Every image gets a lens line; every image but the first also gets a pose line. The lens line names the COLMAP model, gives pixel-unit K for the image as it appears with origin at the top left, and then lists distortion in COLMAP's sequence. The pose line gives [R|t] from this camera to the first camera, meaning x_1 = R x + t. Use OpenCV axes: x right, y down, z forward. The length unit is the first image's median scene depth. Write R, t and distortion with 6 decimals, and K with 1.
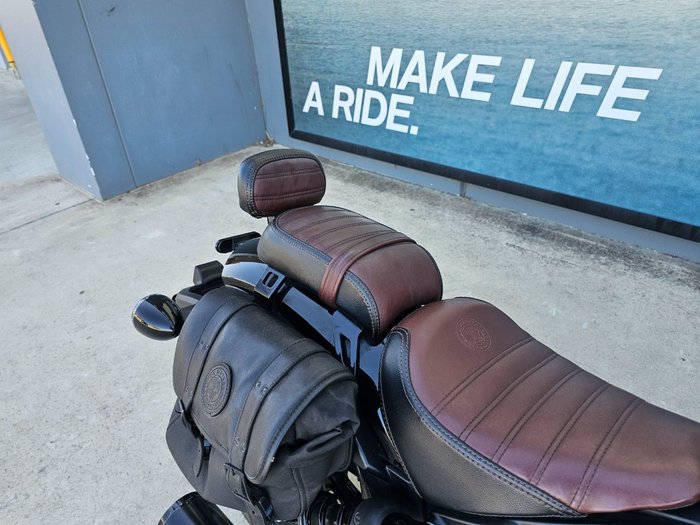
lens RADIAL K [[461.2, 0, 353.6], [0, 461.2, 260.4], [0, 0, 1]] dist [0.036075, -0.031337]
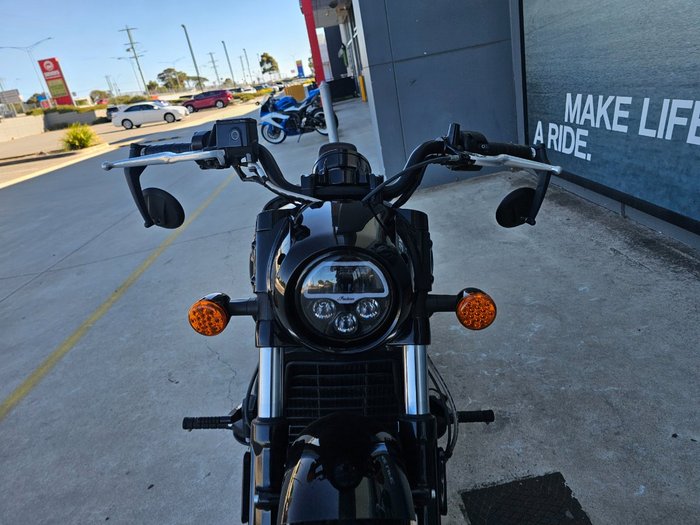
lens RADIAL K [[475.6, 0, 361.0], [0, 475.6, 264.2], [0, 0, 1]] dist [0.051508, -0.040795]
pose [[0.712394, 0.173152, -0.680083, 0.683320], [-0.230029, 0.973160, 0.006813, 0.136402], [0.663010, 0.151585, 0.733103, -0.315898]]
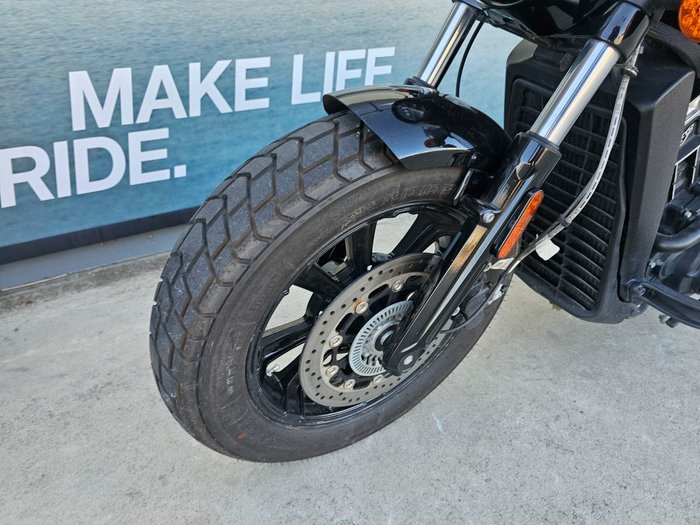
lens RADIAL K [[476.2, 0, 350.0], [0, 476.2, 262.5], [0, 0, 1]] dist [0.068769, -0.077824]
pose [[0.326472, -0.365430, 0.871709, -0.569782], [0.555423, 0.820388, 0.135899, -0.126234], [-0.764801, 0.439800, 0.470802, 0.544381]]
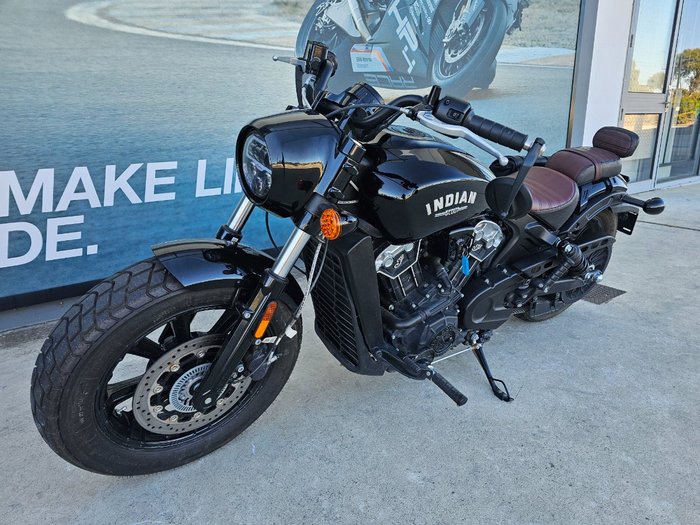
lens RADIAL K [[467.9, 0, 358.4], [0, 467.9, 261.4], [0, 0, 1]] dist [0.050308, -0.040704]
pose [[0.205894, -0.253709, 0.945113, -0.707621], [0.522640, 0.845033, 0.112985, -0.107370], [-0.827318, 0.470691, 0.306586, 0.337928]]
